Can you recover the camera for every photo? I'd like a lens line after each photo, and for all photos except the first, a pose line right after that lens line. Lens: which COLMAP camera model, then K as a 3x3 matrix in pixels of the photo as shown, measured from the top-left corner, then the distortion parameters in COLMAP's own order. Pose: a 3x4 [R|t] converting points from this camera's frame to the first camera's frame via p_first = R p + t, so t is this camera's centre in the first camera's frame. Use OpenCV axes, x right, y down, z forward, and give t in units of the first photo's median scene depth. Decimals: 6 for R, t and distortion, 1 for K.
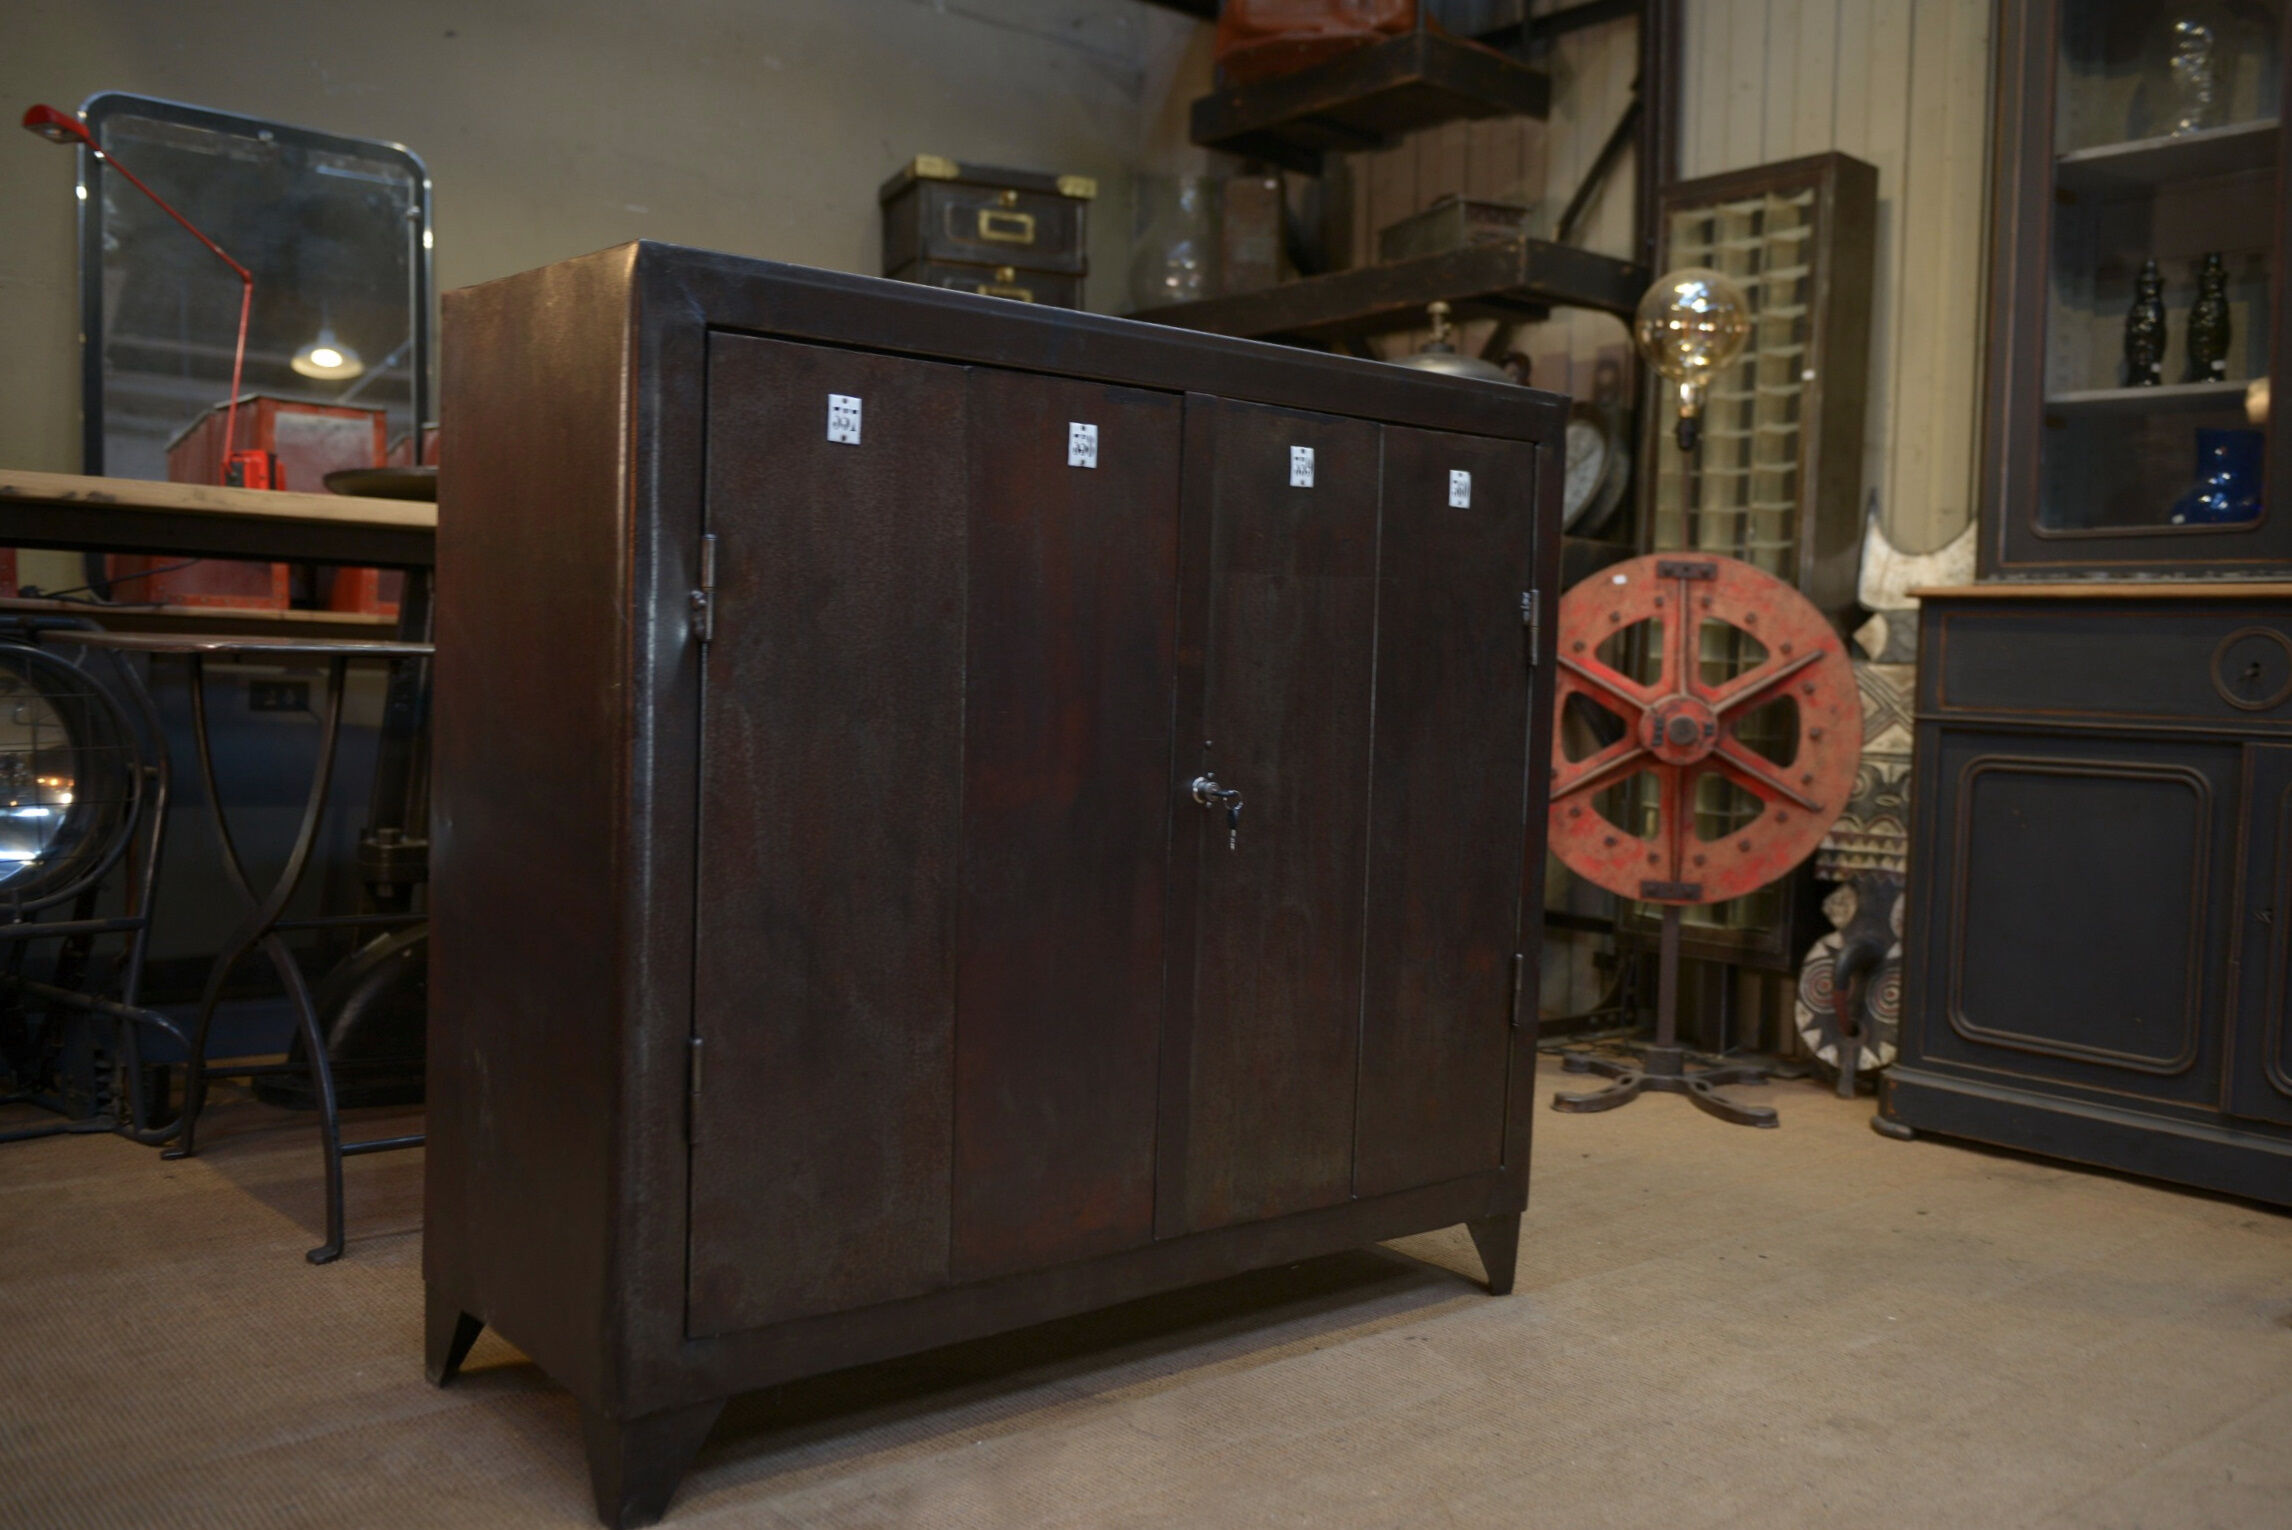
lens RADIAL K [[1997.7, 0, 1150.4], [0, 1997.7, 768.6], [0, 0, 1]] dist [-0.007987, -0.009896]
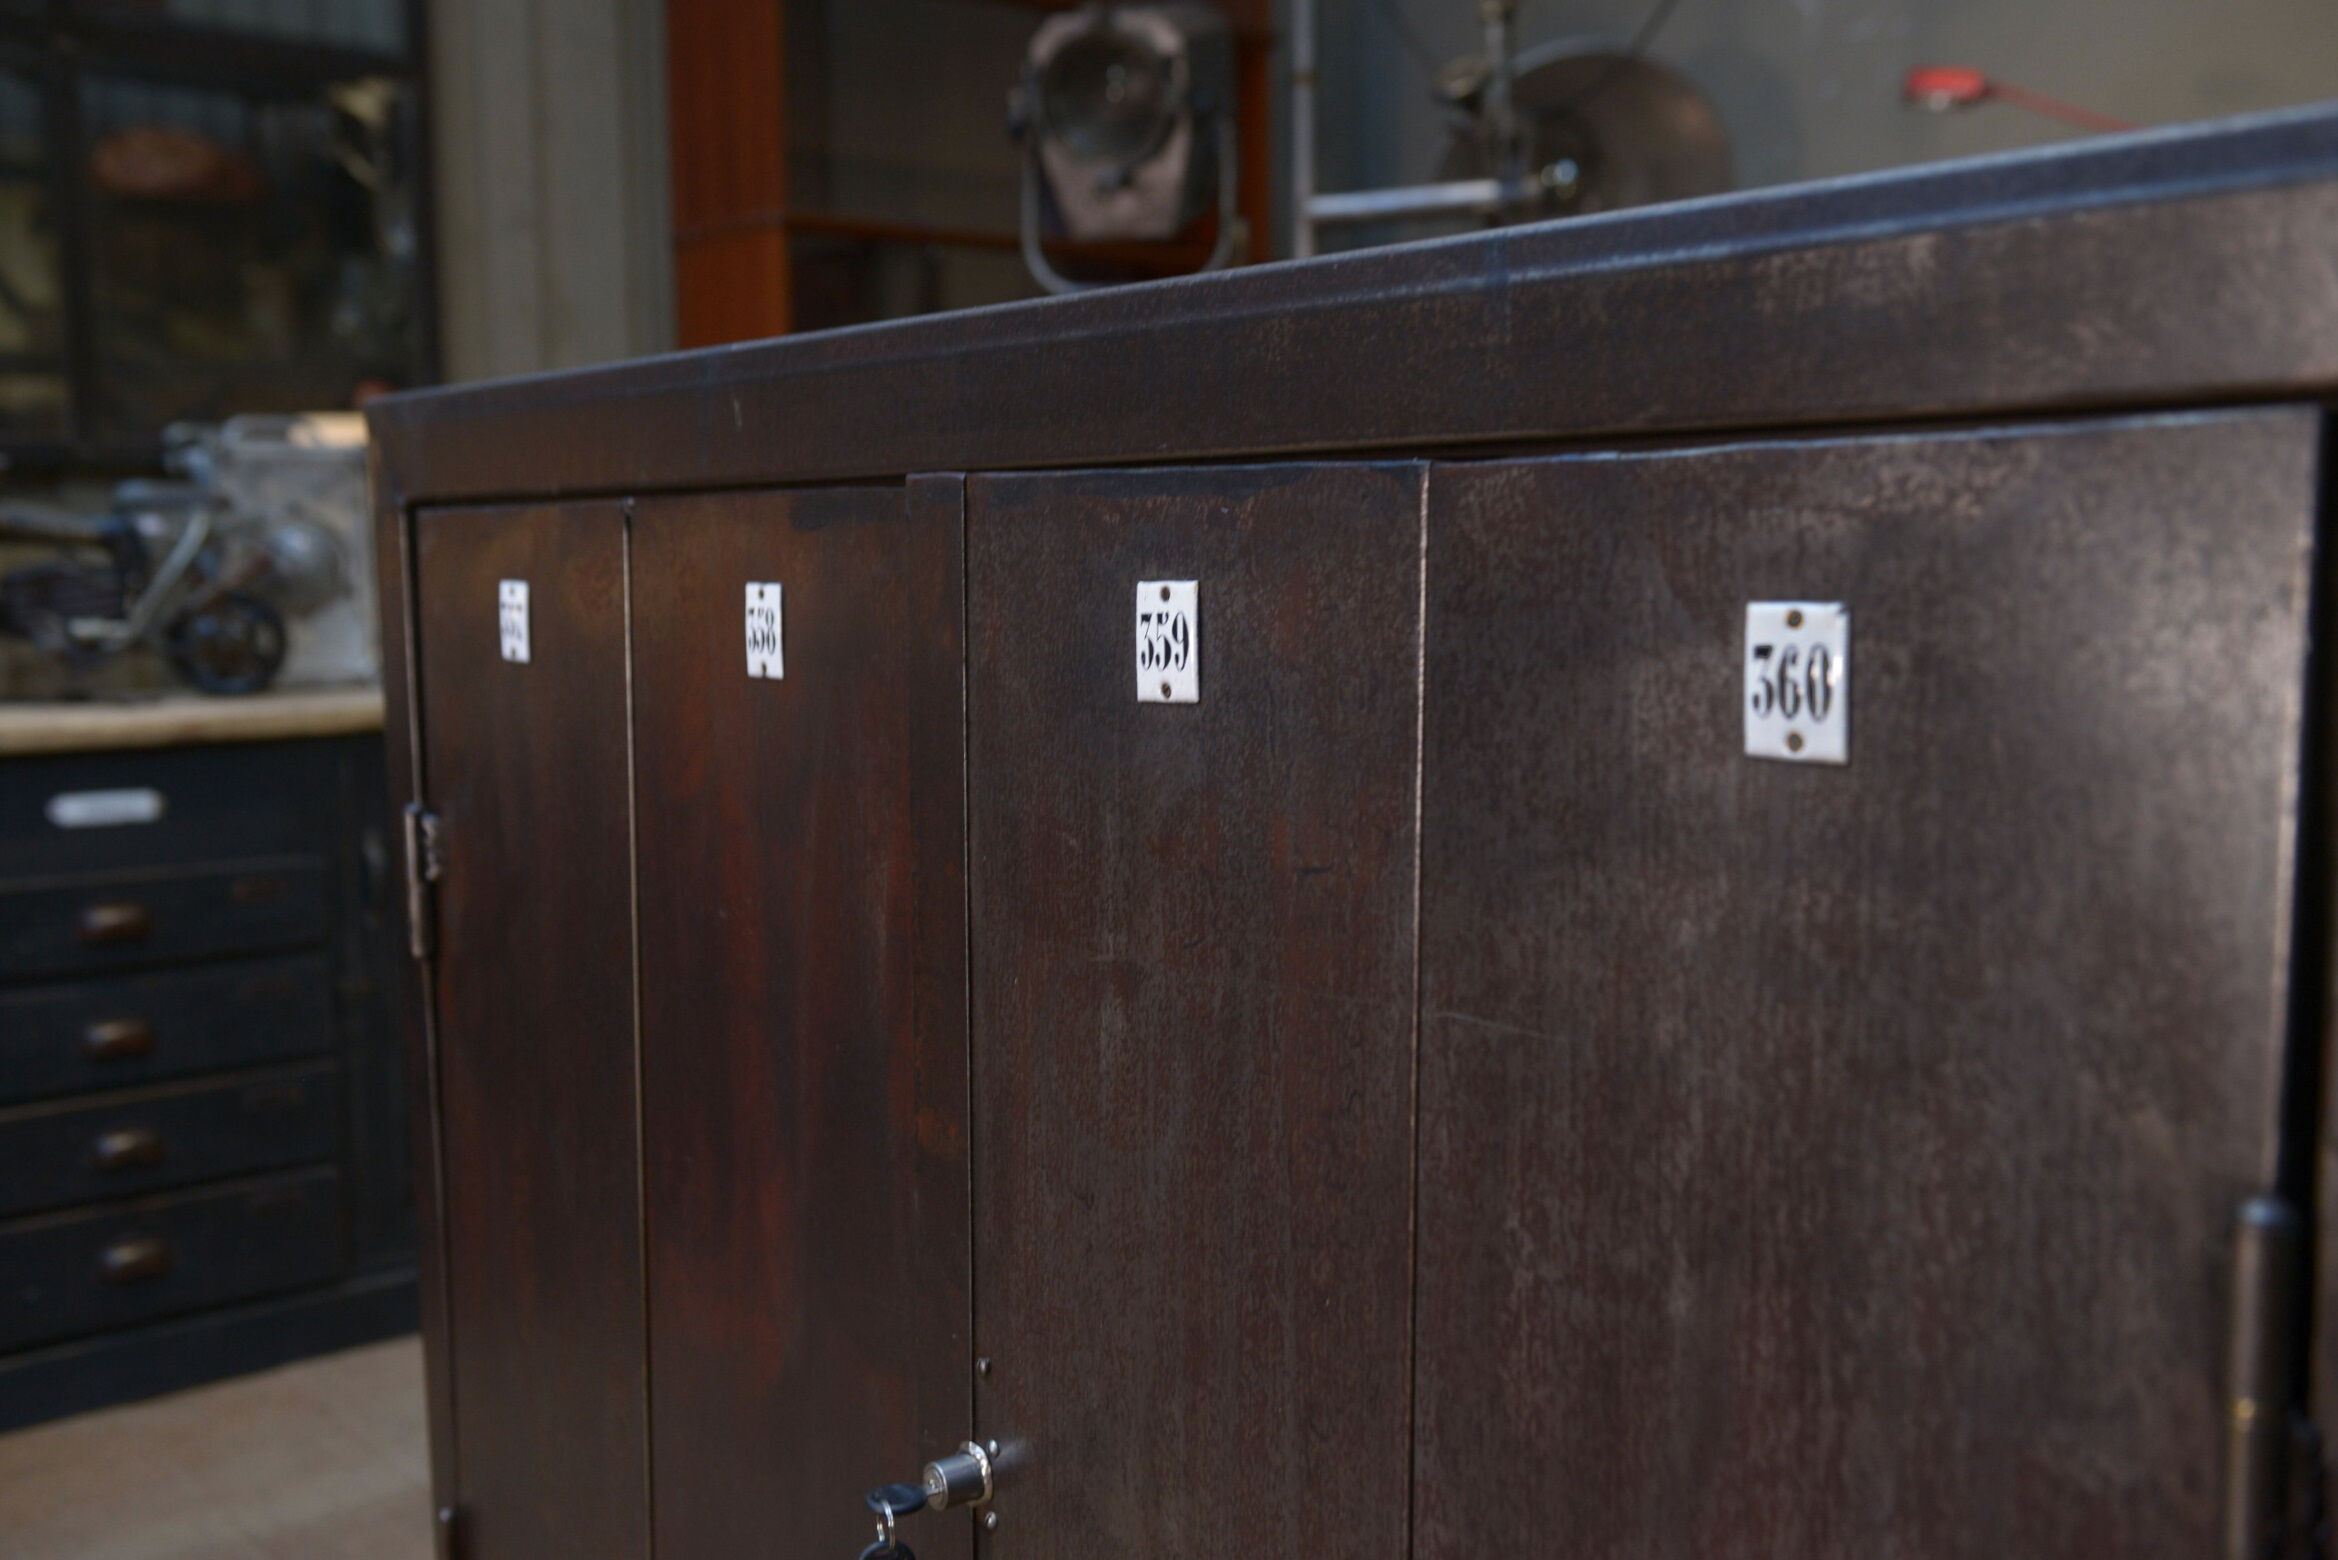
lens RADIAL K [[2257.2, 0, 1176.6], [0, 2257.2, 788.3], [0, 0, 1]] dist [0.014497, -0.004689]
pose [[-0.000574, 0.075176, -0.997170, 0.383760], [-0.049110, 0.995965, 0.075114, -0.132825], [0.998793, 0.049014, 0.003121, 0.858986]]
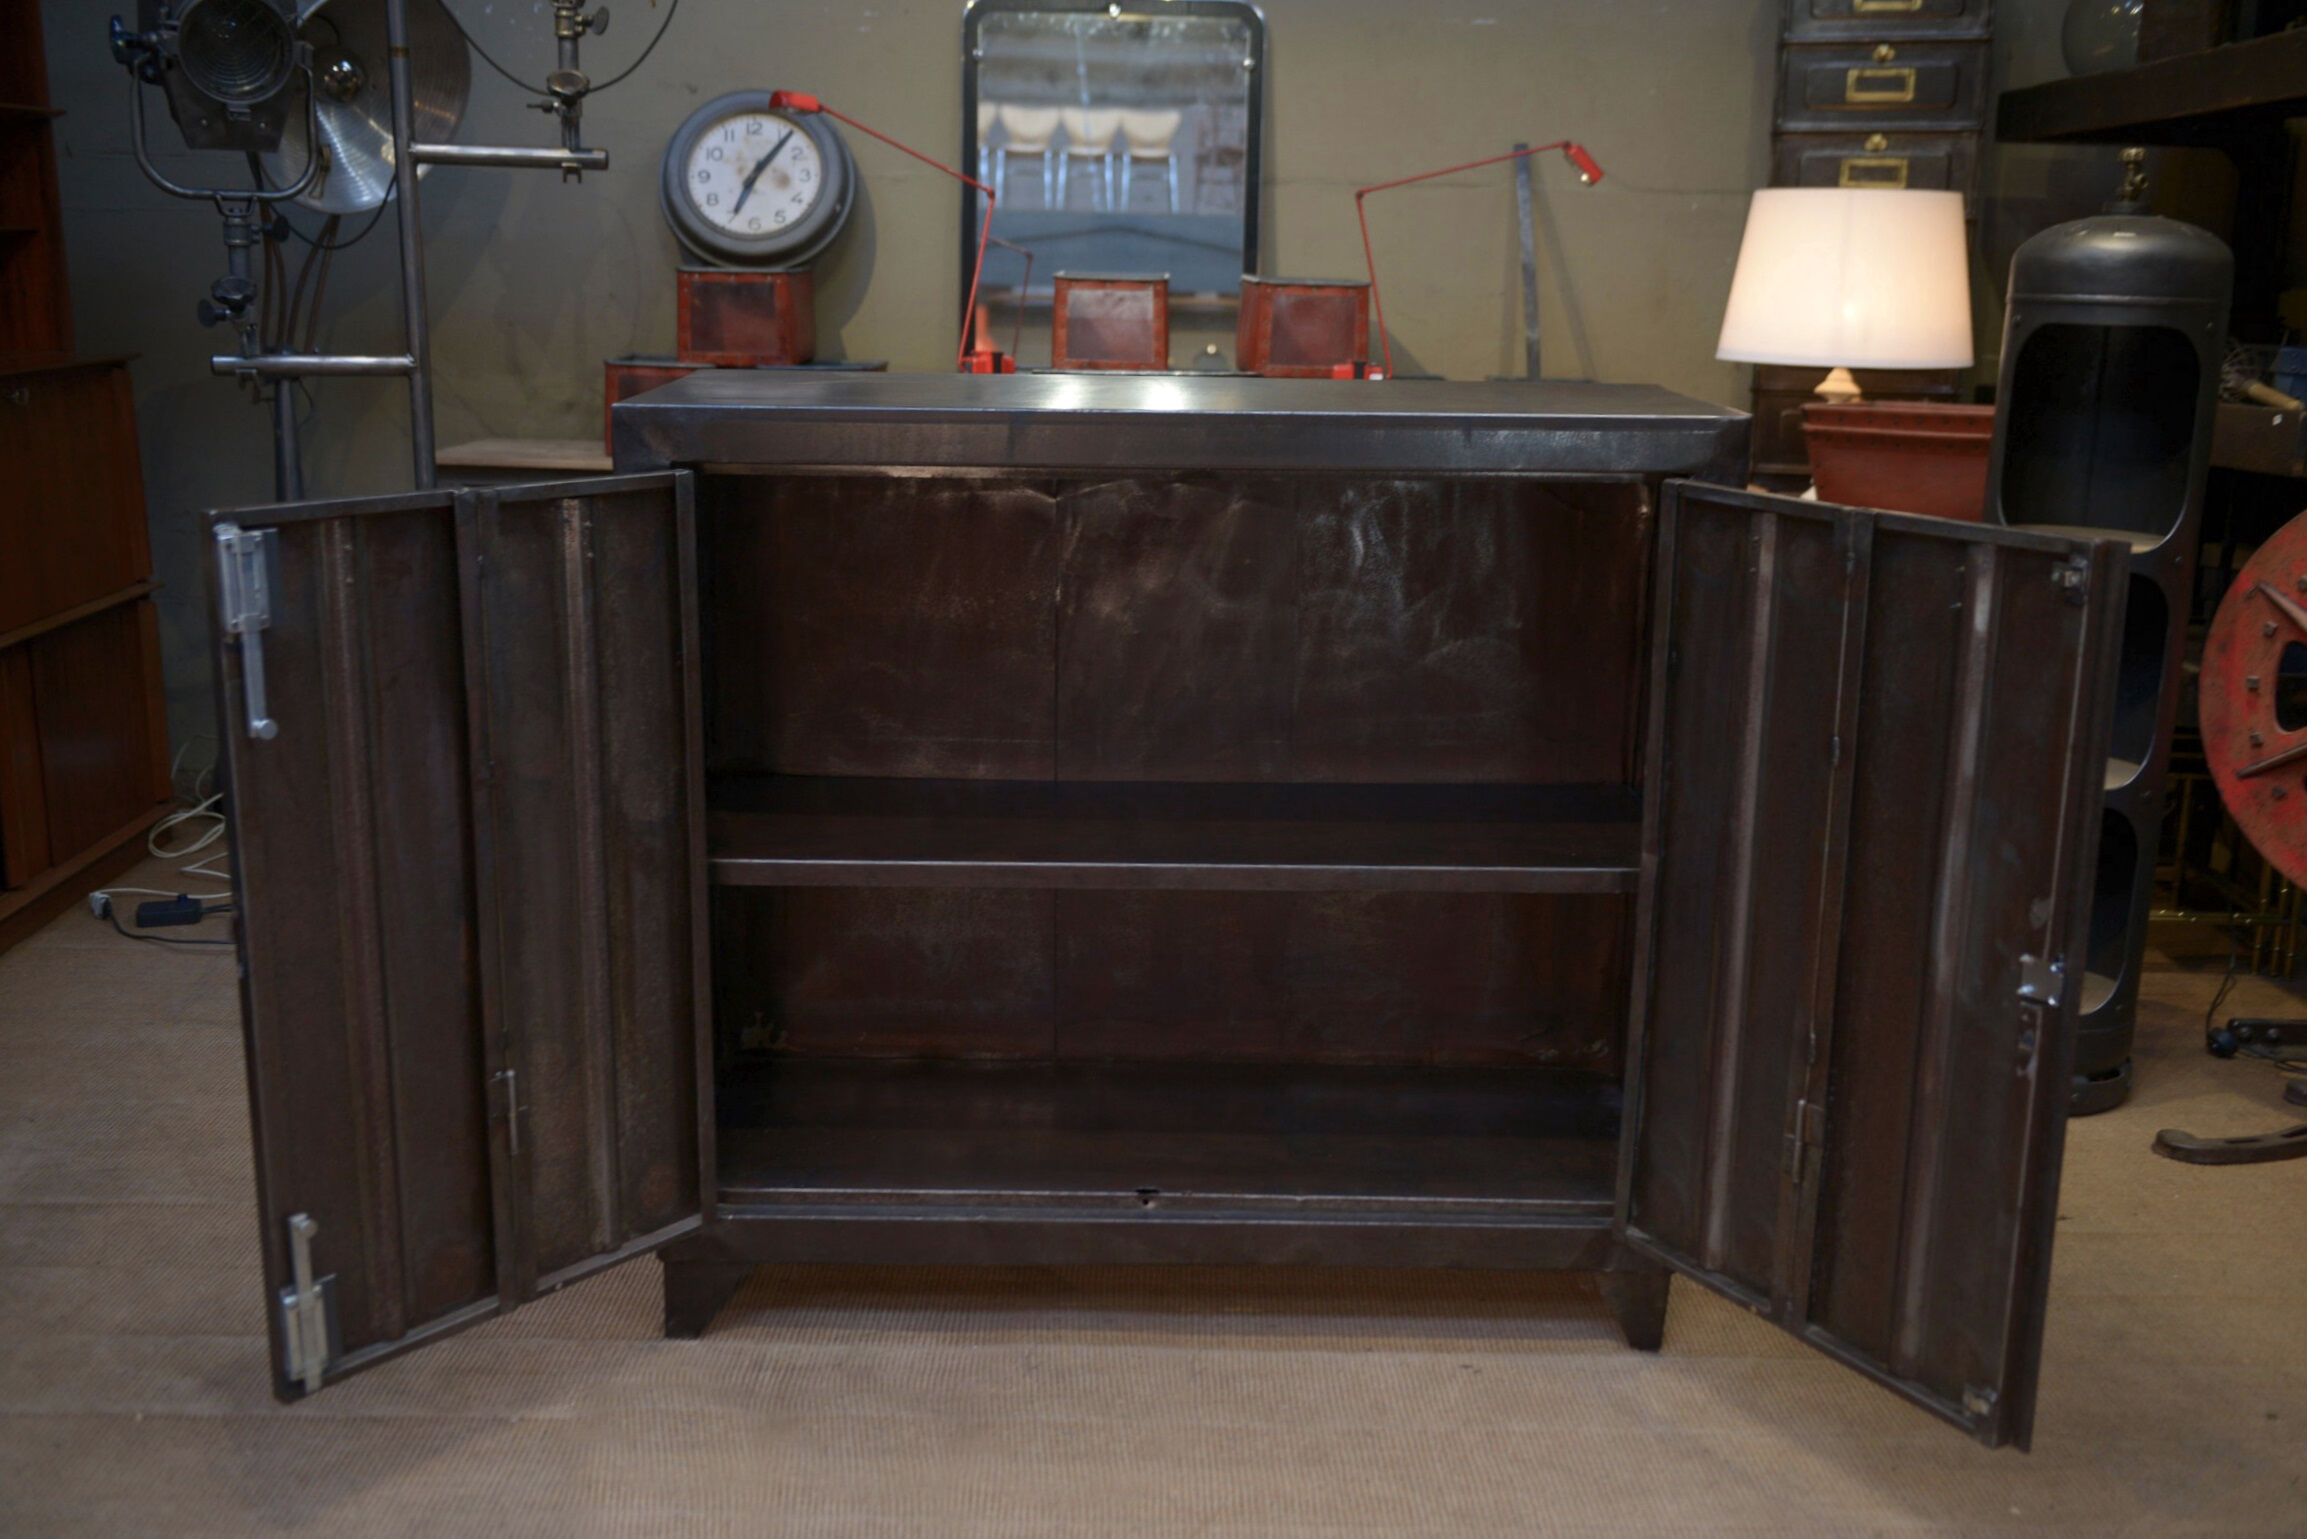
lens RADIAL K [[2227.3, 0, 1161.0], [0, 2227.3, 777.7], [0, 0, 1]] dist [0.014497, -0.004689]
pose [[0.771832, 0.128038, -0.622802, 0.629074], [-0.024805, 0.984833, 0.171725, -0.187547], [0.635343, -0.117094, 0.763301, 0.060471]]
